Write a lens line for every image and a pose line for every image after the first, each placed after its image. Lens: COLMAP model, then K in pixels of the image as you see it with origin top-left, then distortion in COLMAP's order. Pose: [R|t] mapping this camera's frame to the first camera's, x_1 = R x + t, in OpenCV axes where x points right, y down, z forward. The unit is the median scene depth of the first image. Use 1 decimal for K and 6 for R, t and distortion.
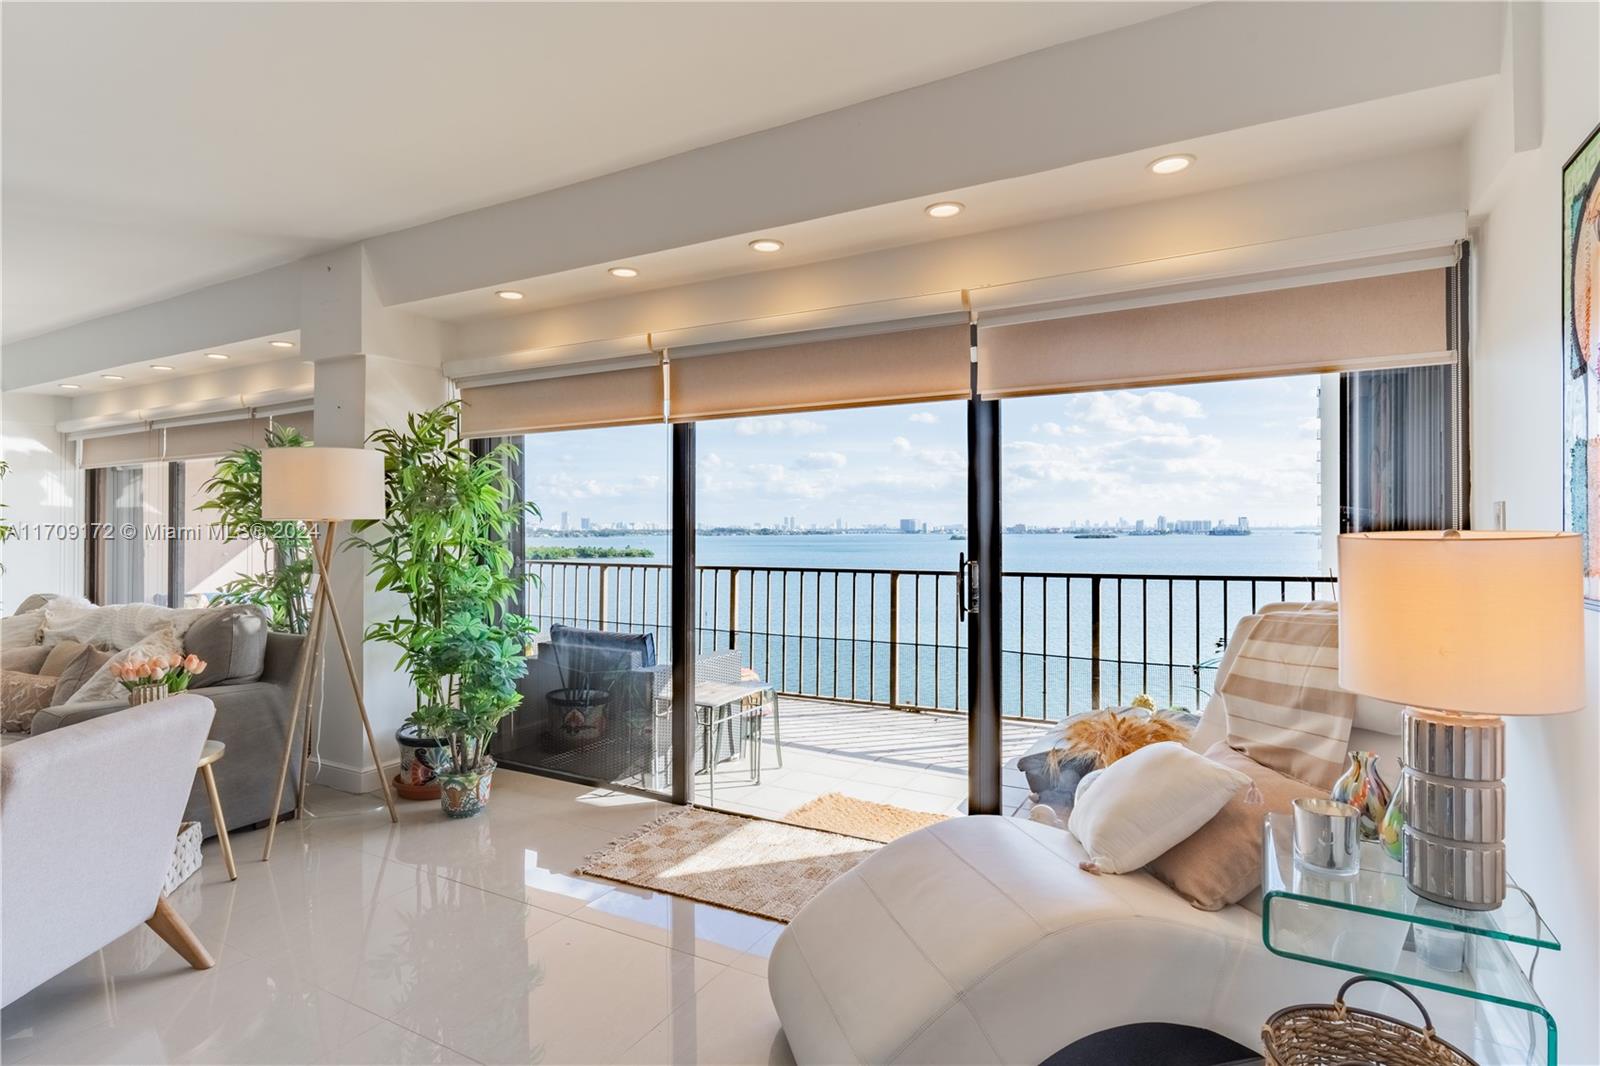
lens RADIAL K [[819.6, 0, 798.8], [0, 819.6, 532.0], [0, 0, 1]] dist [-0.003709, 0.000016]
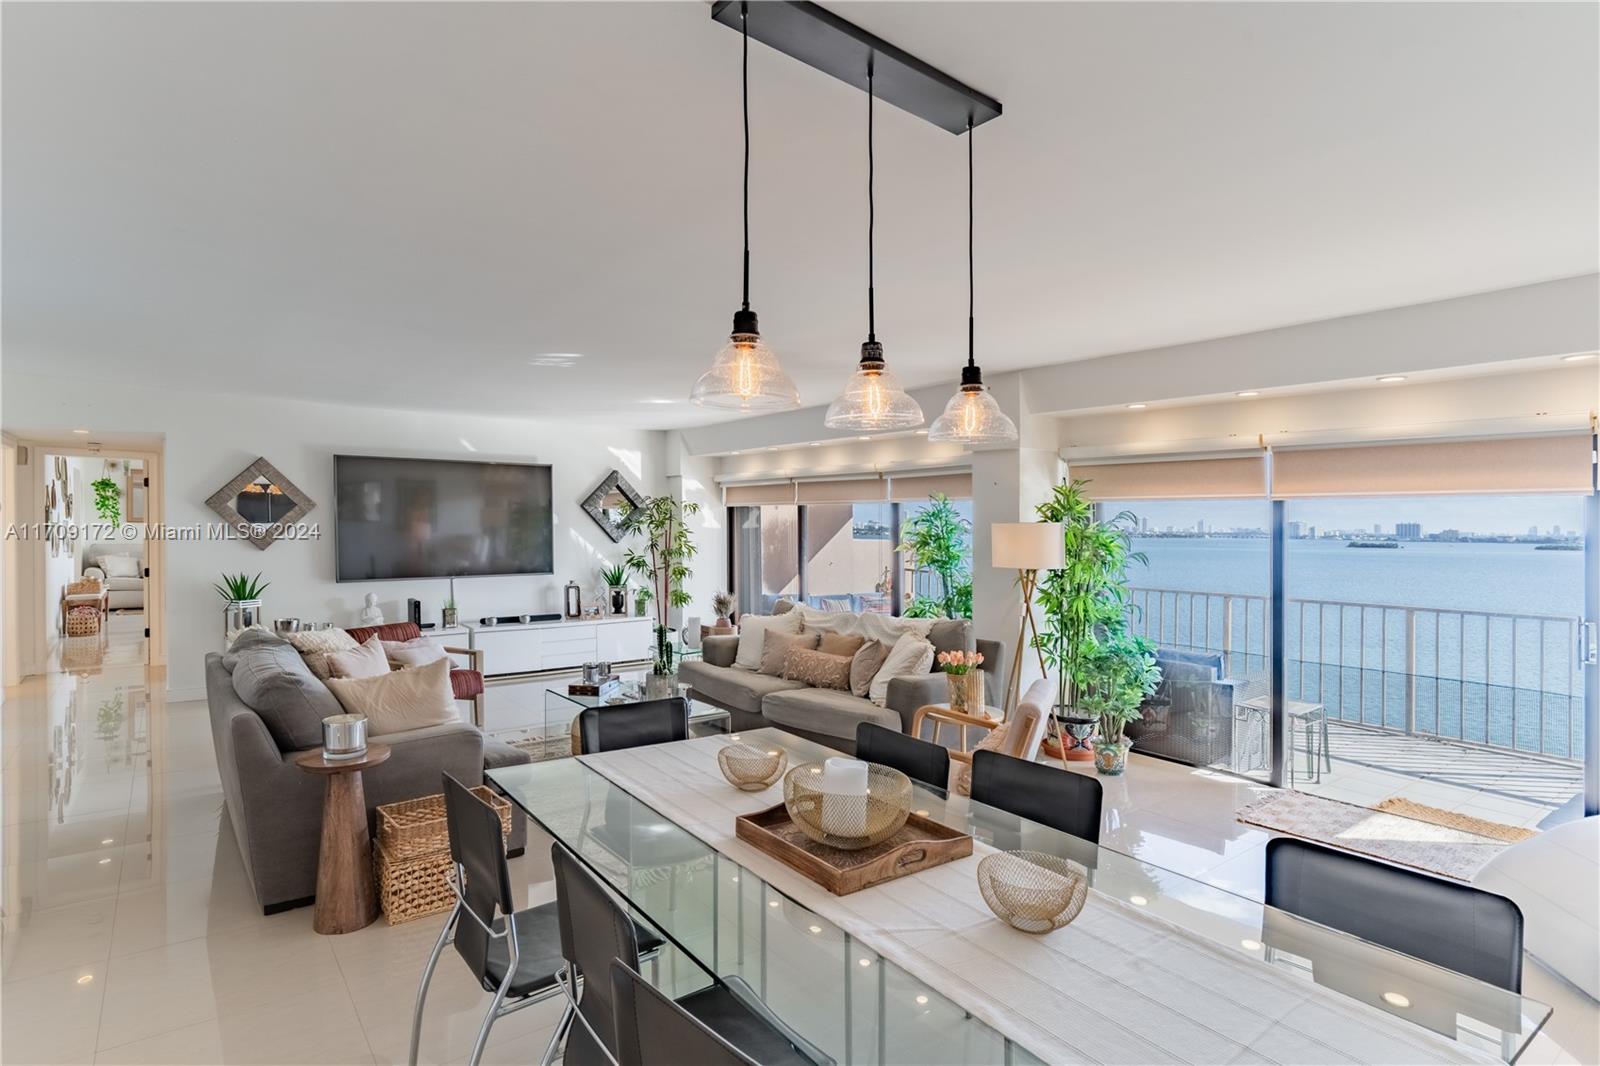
lens RADIAL K [[822.4, 0, 795.1], [0, 822.4, 529.0], [0, 0, 1]] dist [-0.003335, 0.001509]
pose [[0.917383, 0.015766, -0.397694, -0.351278], [-0.016970, 0.999856, 0.000492, -0.076047], [0.397644, 0.006297, 0.917518, -0.550832]]
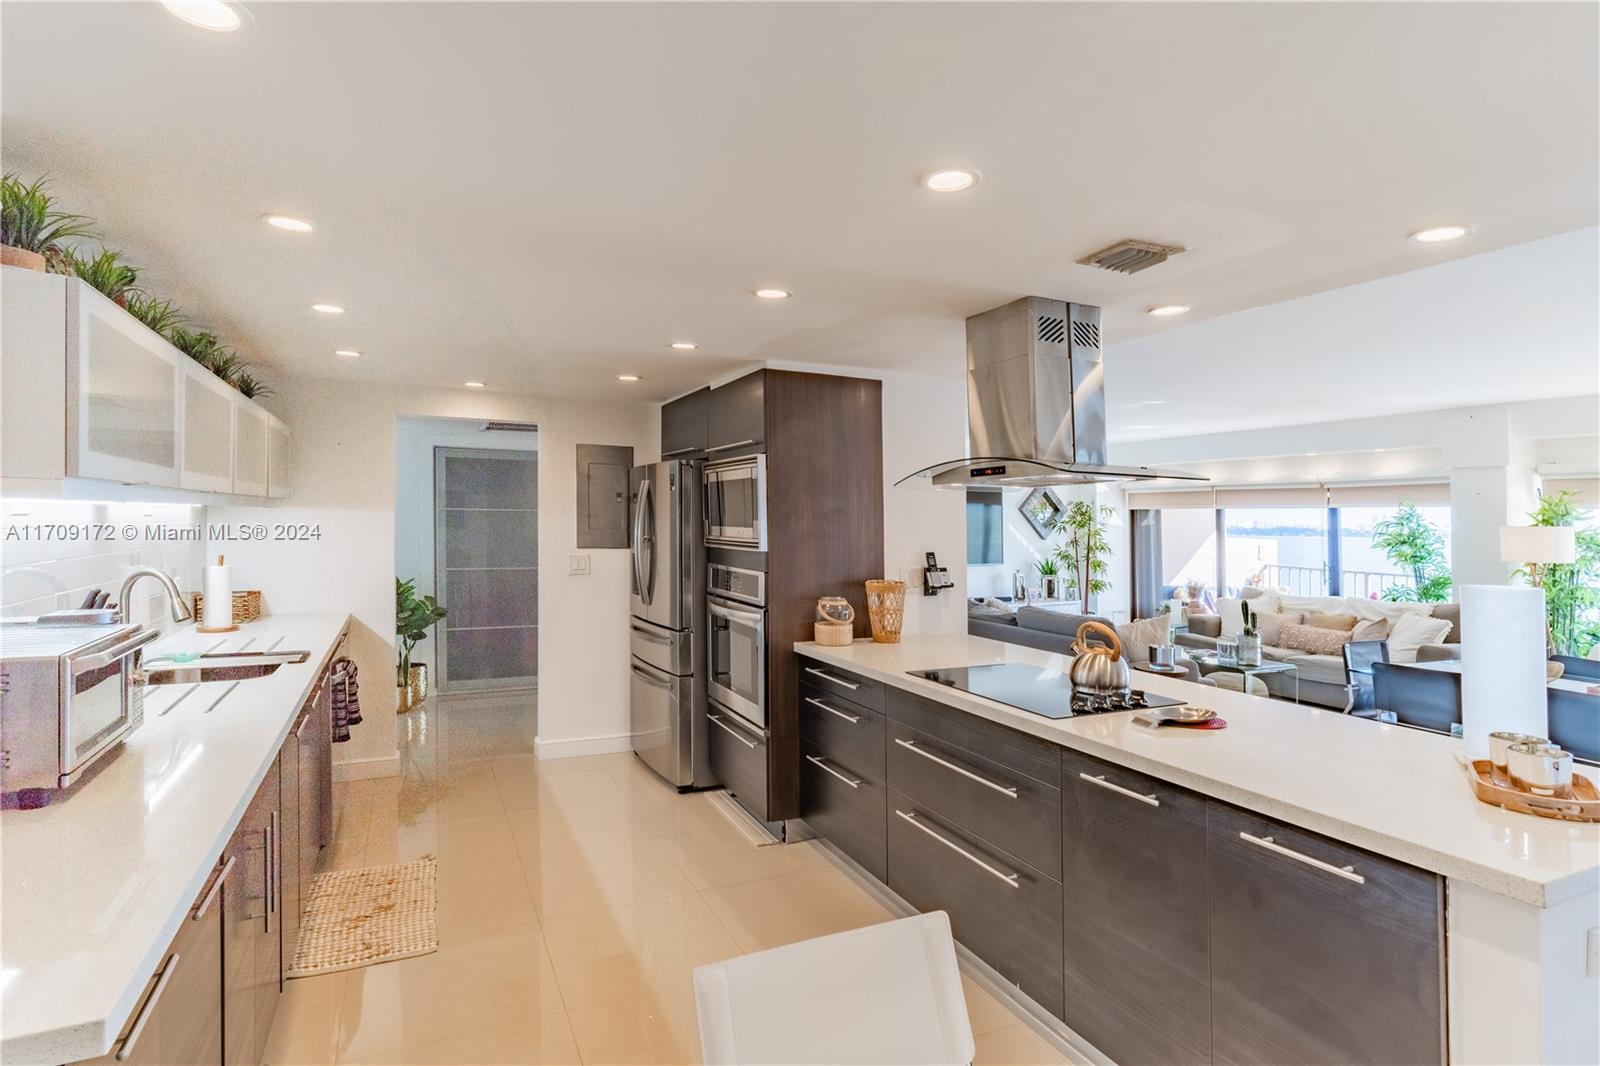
lens RADIAL K [[824.6, 0, 813.9], [0, 824.6, 516.4], [0, 0, 1]] dist [0.000874, 0.001236]
pose [[0.816253, 0.012770, -0.577553, -0.803529], [-0.020519, 0.999766, -0.006893, -0.070718], [0.577330, 0.017477, 0.816324, -1.492249]]
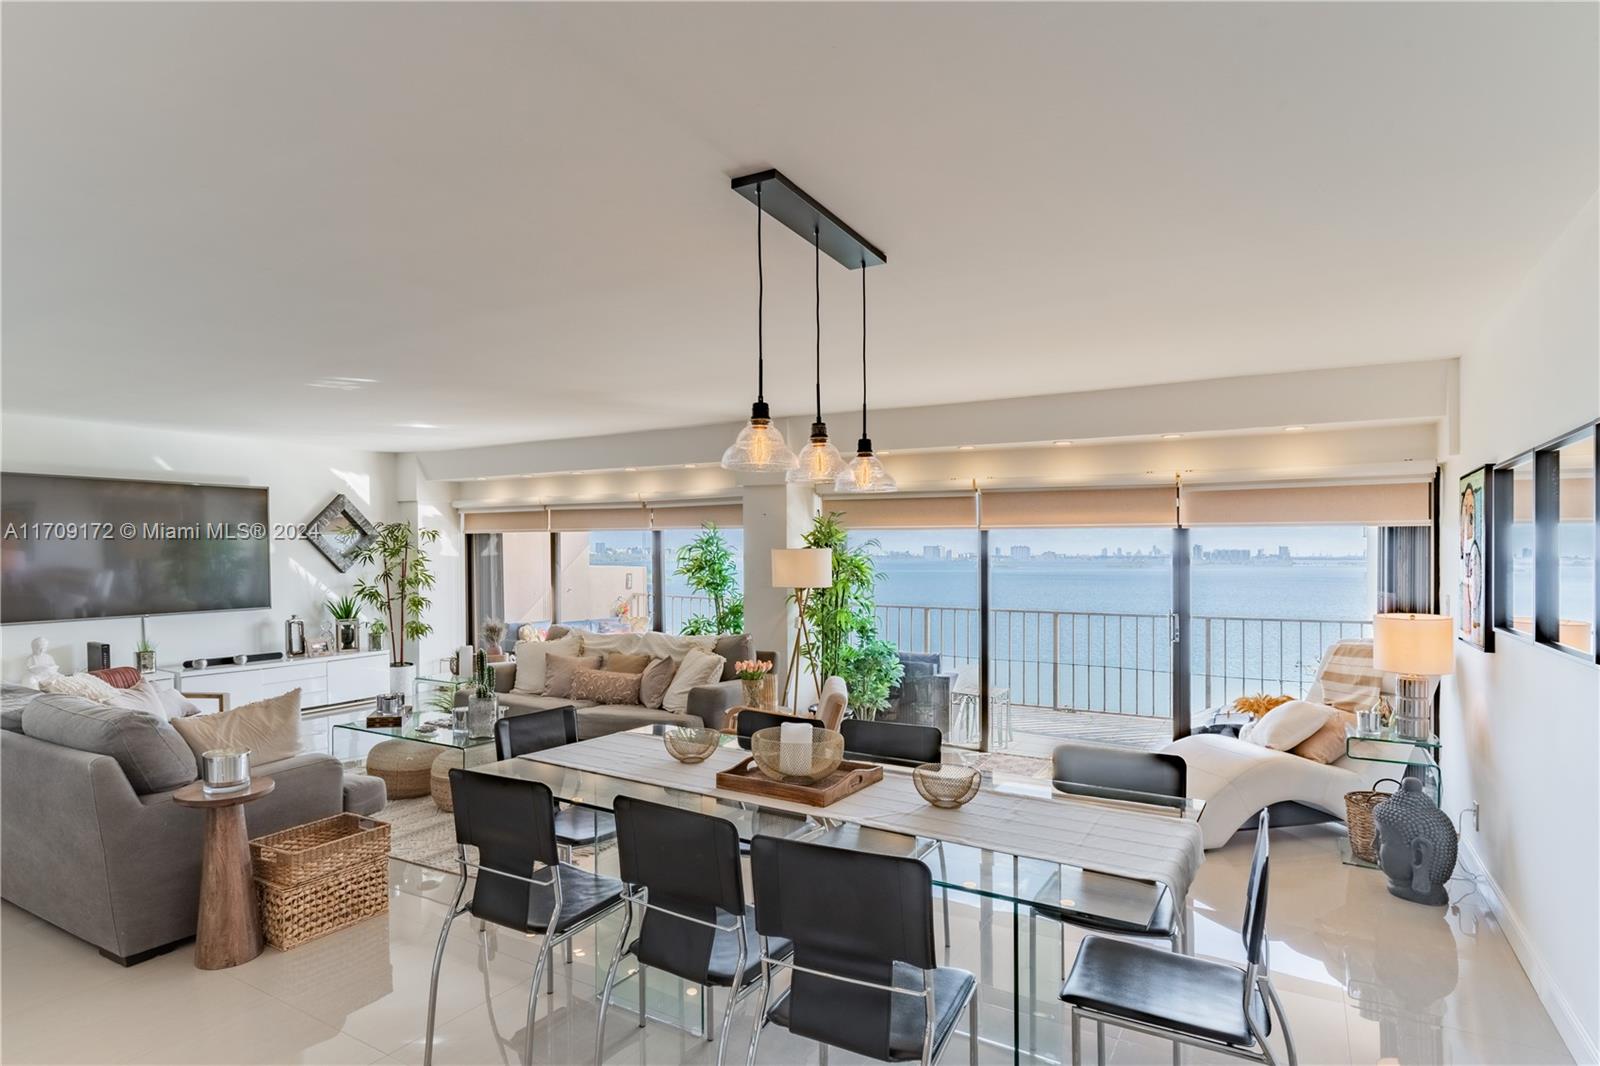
lens RADIAL K [[841.7, 0, 793.1], [0, 841.7, 556.6], [0, 0, 1]] dist [-0.001153, 0.000266]
pose [[0.999490, 0.007196, -0.031123, -0.514733], [-0.007259, 0.999972, -0.001892, -0.073743], [0.031108, 0.002117, 0.999514, -0.806721]]
